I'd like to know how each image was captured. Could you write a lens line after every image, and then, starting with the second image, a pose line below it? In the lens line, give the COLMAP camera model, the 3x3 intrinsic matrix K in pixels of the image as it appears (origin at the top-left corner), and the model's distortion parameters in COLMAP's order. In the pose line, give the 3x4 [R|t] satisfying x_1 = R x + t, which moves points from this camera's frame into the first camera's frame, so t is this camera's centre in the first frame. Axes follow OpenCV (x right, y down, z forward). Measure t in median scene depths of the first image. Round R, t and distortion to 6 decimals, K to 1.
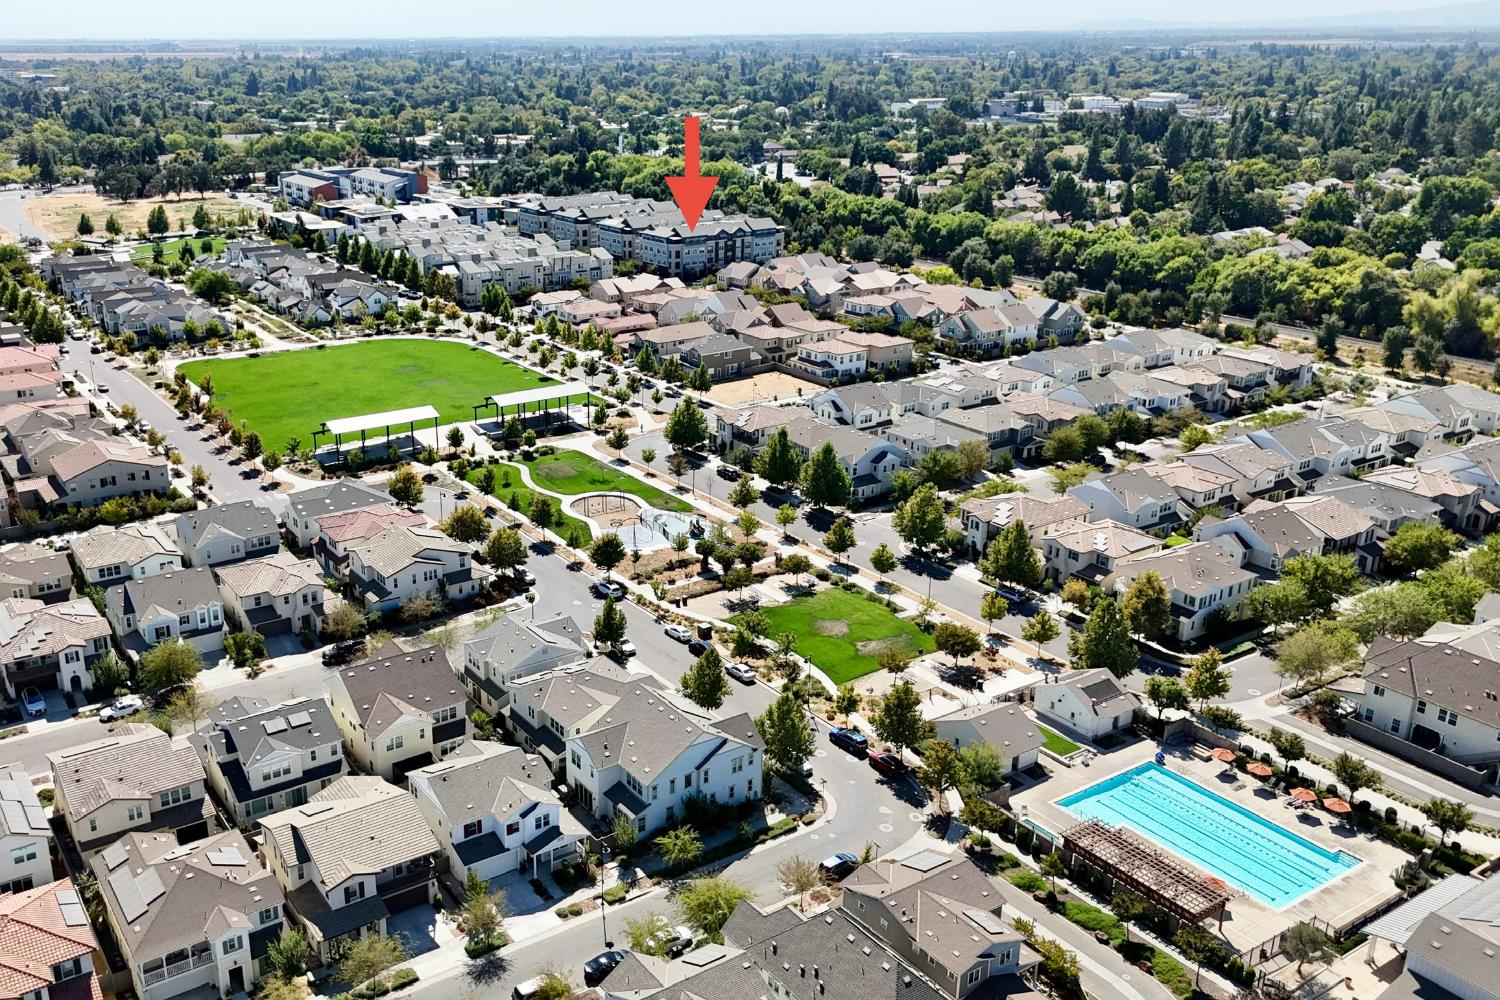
lens RADIAL K [[1341.9, 0, 748.4], [0, 1341.9, 501.6], [0, 0, 1]] dist [-0.001199, -0.002228]
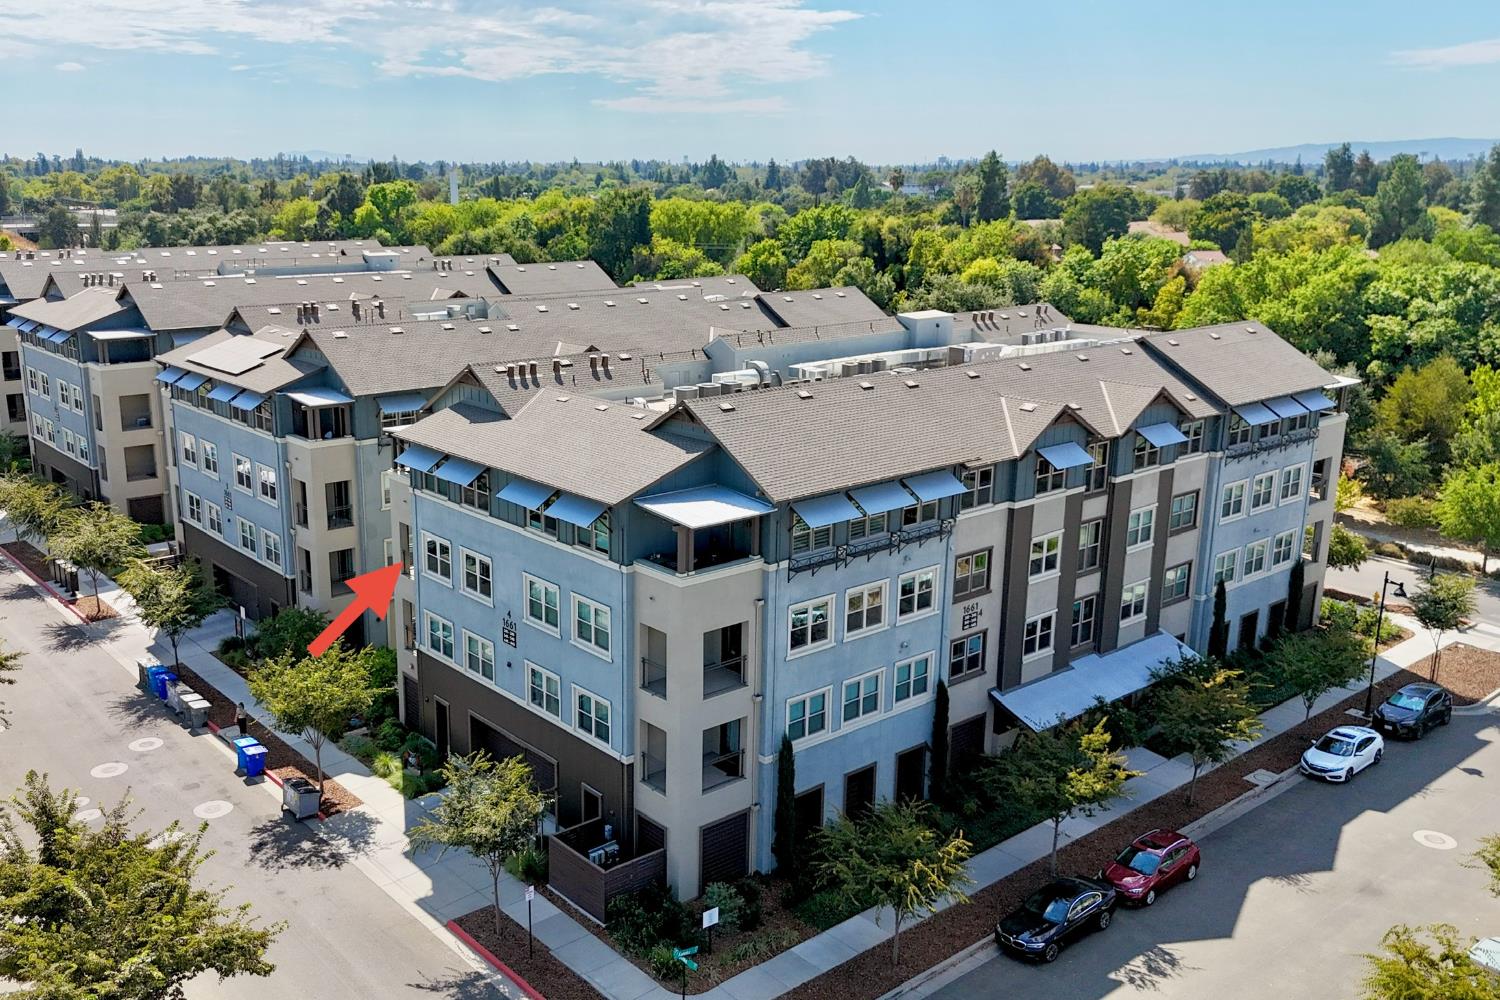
lens RADIAL K [[1341.9, 0, 748.4], [0, 1341.9, 501.6], [0, 0, 1]] dist [-0.001199, -0.002228]
pose [[0.995541, -0.017697, 0.092655, -0.059057], [0.025781, 0.995893, -0.086794, -0.183062], [-0.090738, 0.088796, 0.991908, 0.875077]]
